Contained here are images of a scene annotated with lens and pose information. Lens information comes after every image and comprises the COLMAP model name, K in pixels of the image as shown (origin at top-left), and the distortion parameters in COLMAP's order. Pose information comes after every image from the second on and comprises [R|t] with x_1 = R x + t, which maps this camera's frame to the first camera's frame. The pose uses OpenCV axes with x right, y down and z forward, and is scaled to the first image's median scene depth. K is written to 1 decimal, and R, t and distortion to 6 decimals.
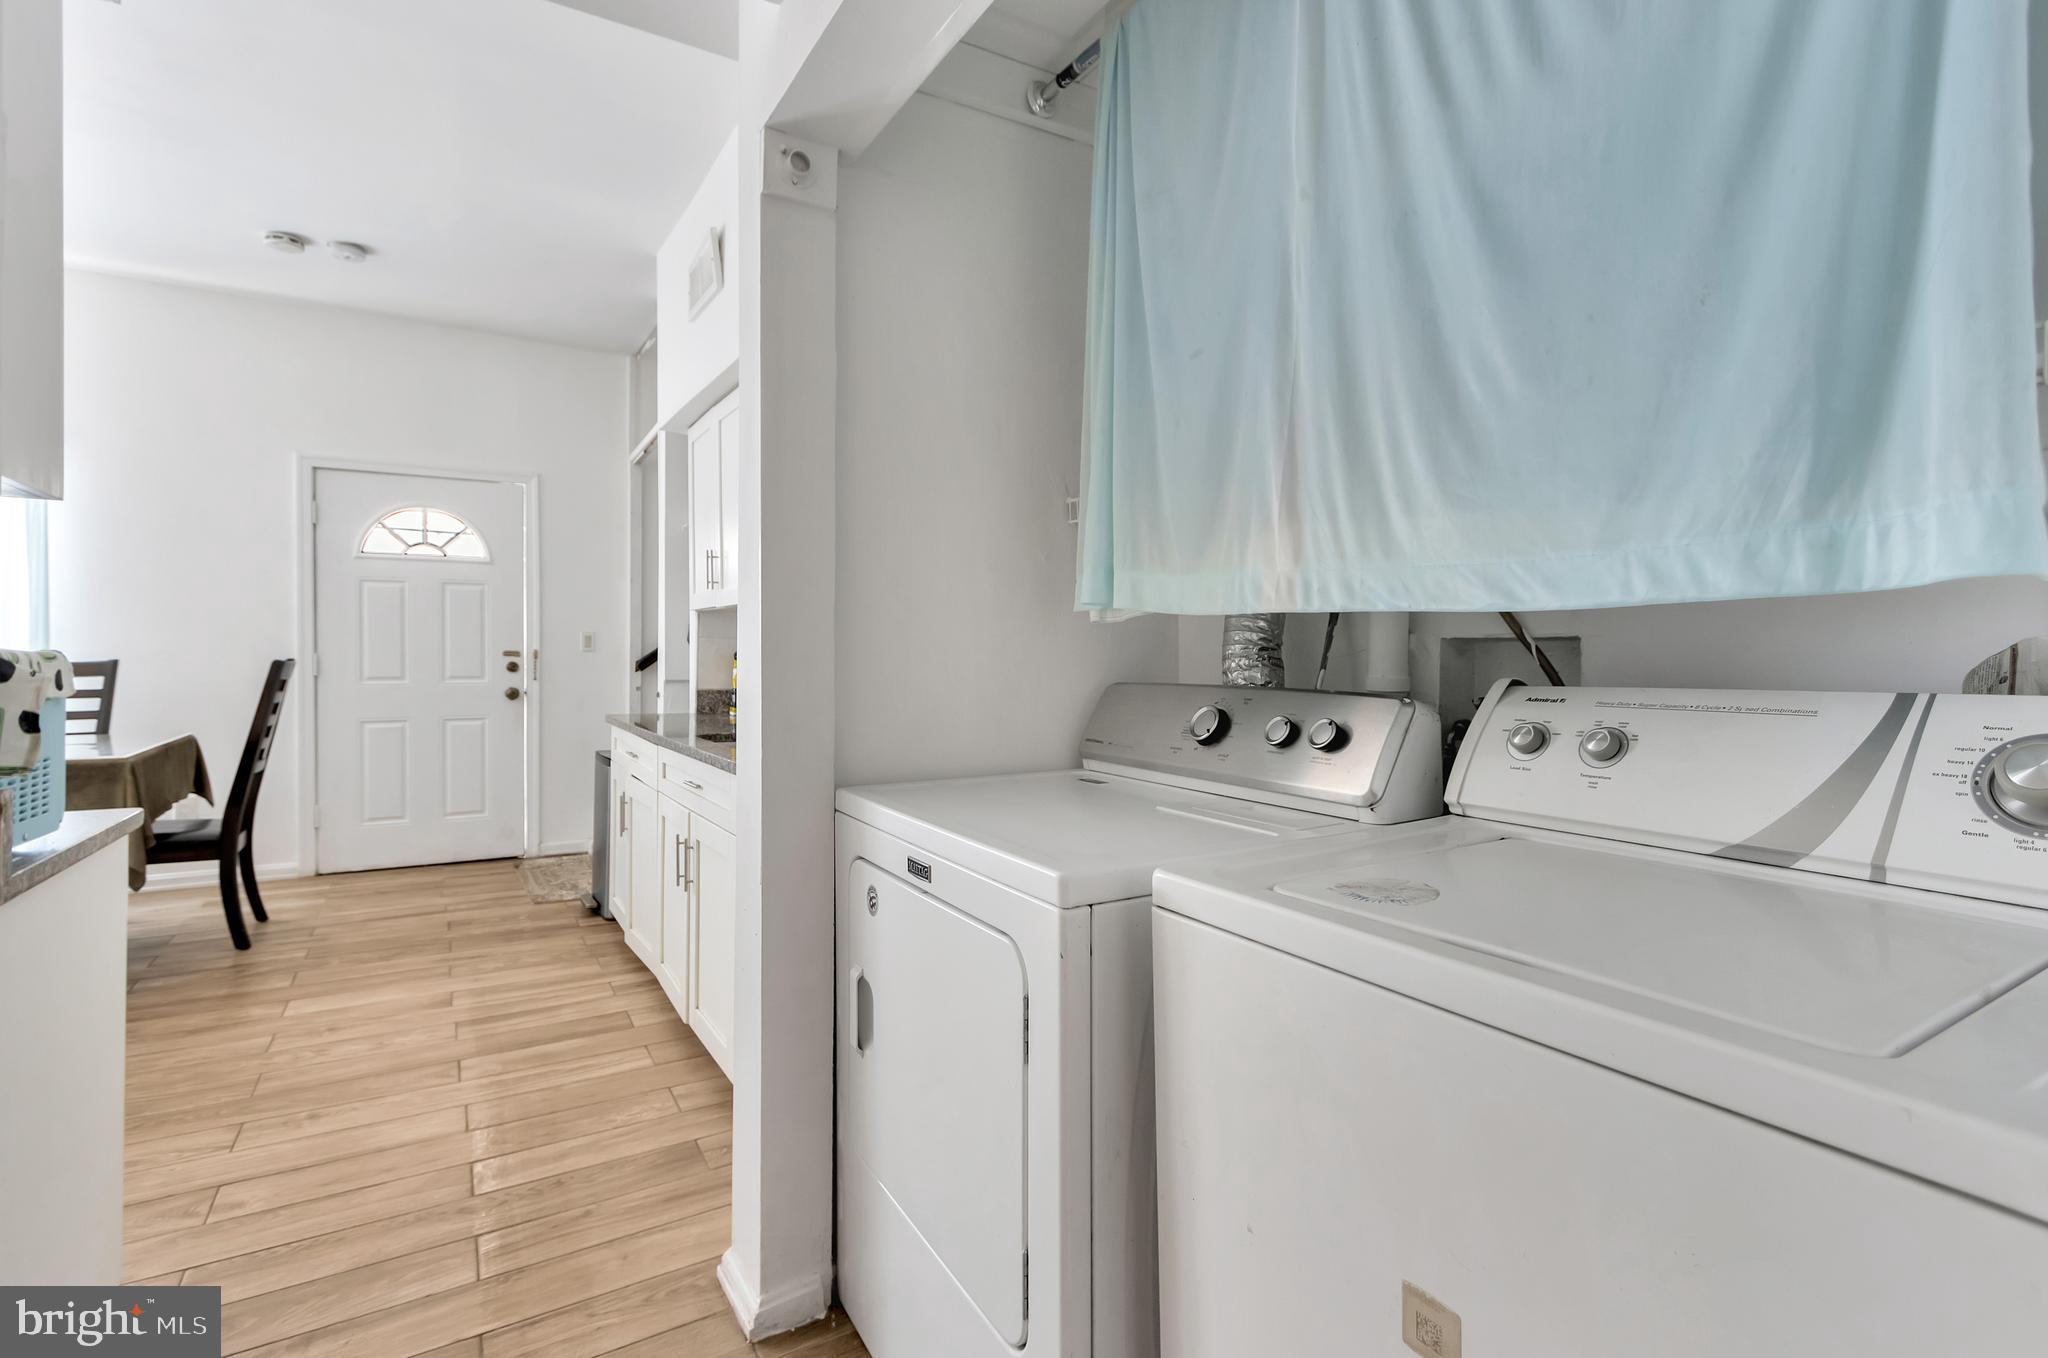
lens RADIAL K [[952.8, 0, 1014.2], [0, 952.8, 674.3], [0, 0, 1]] dist [0.008168, -0.003826]
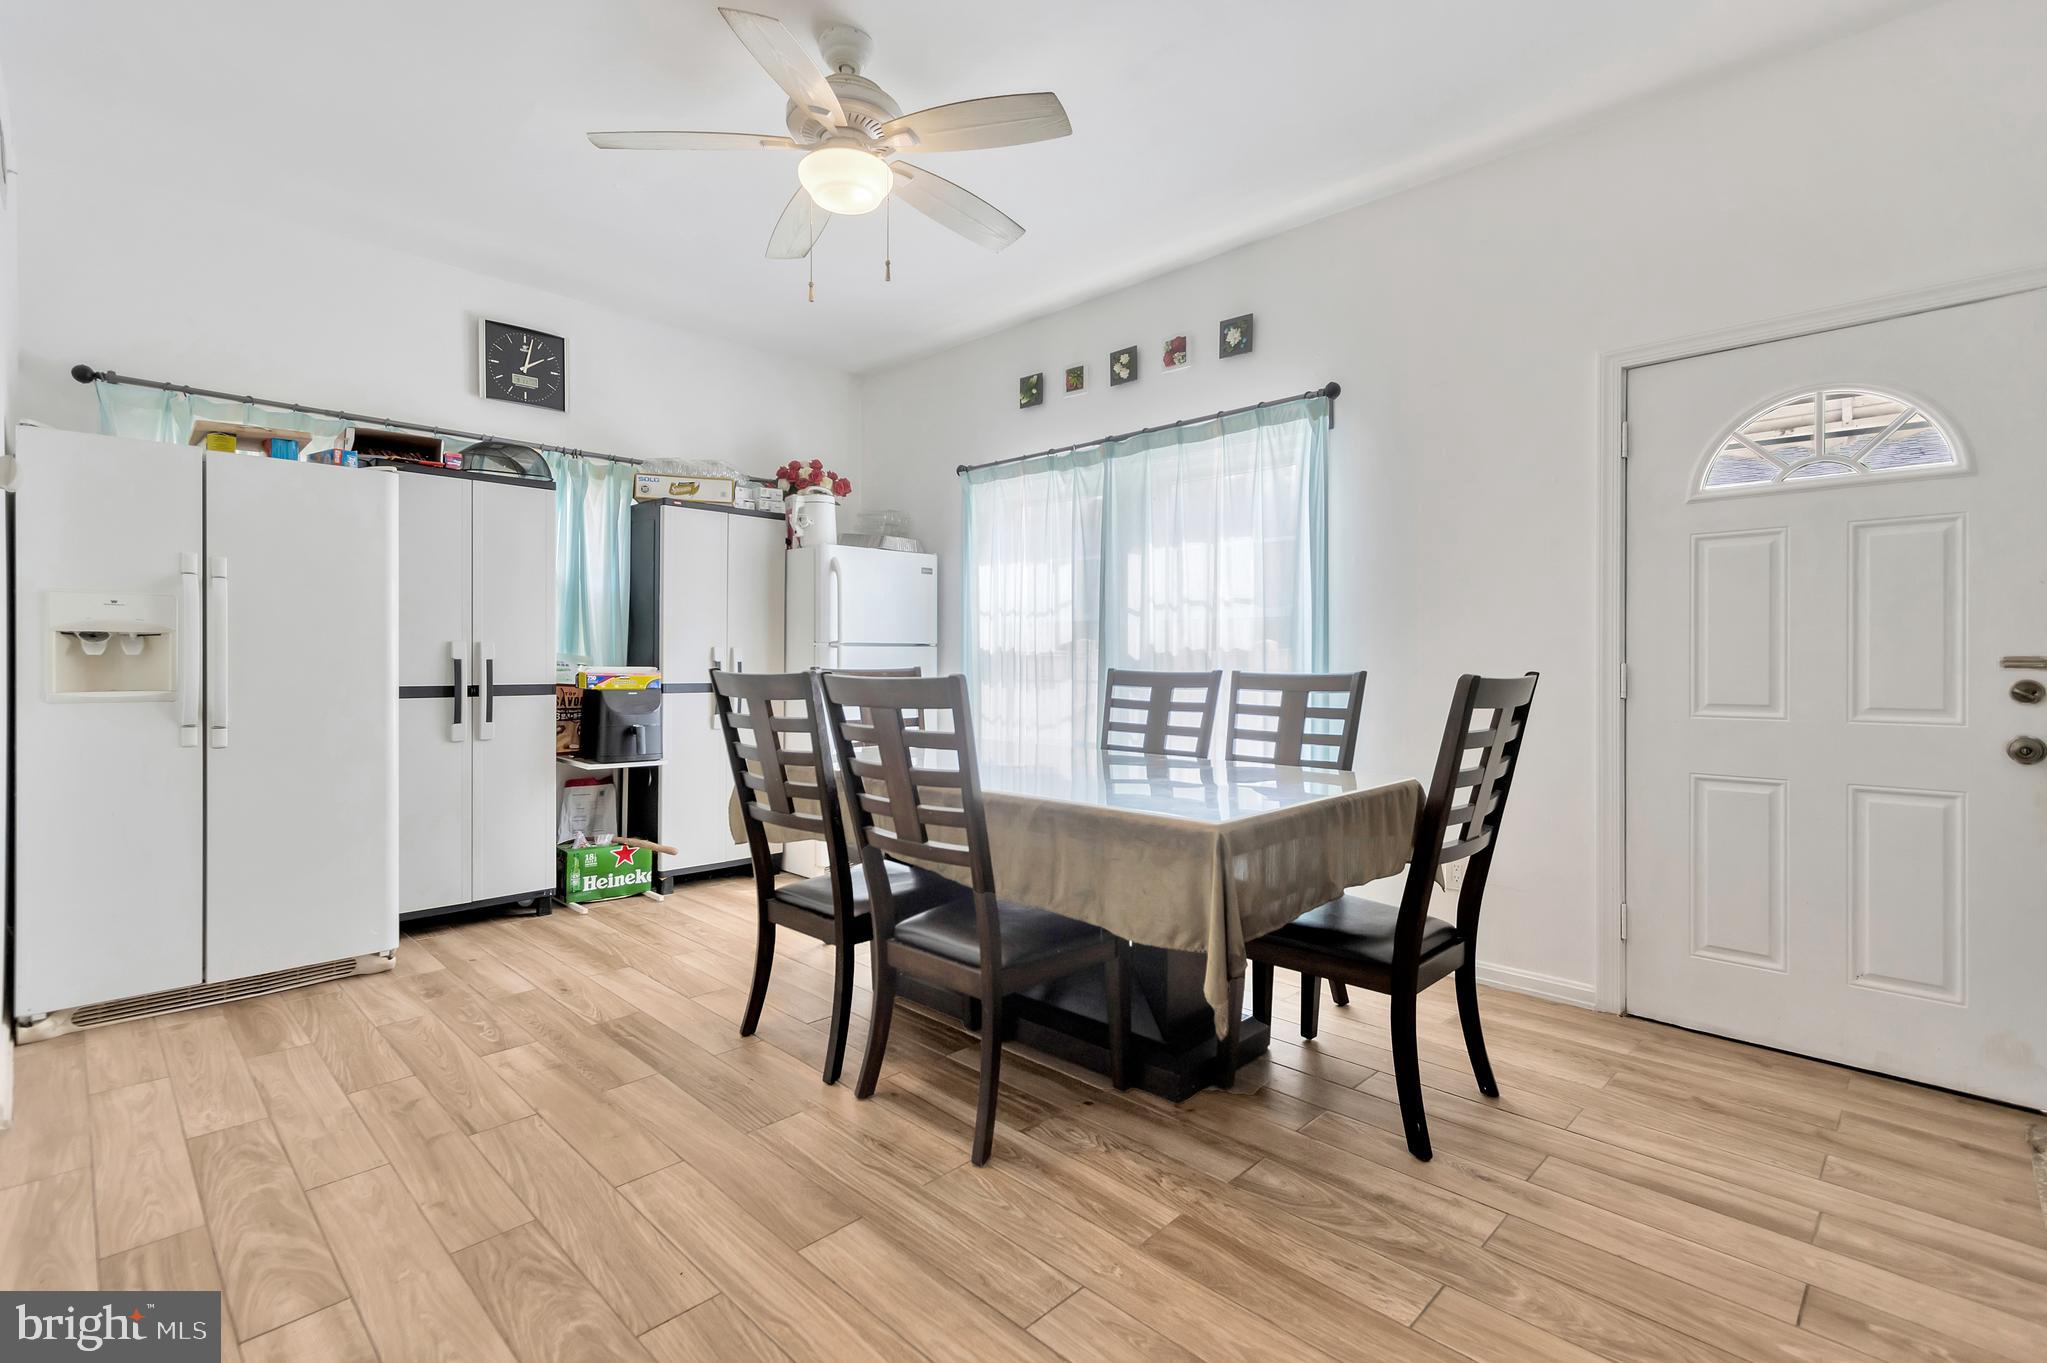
lens RADIAL K [[952.3, 0, 1014.4], [0, 952.3, 662.5], [0, 0, 1]] dist [0.008168, -0.003826]
pose [[0.247447, -0.006866, -0.968877, -0.257834], [-0.023816, 0.999630, -0.013167, -0.005215], [0.968609, 0.026333, 0.247192, 0.531833]]
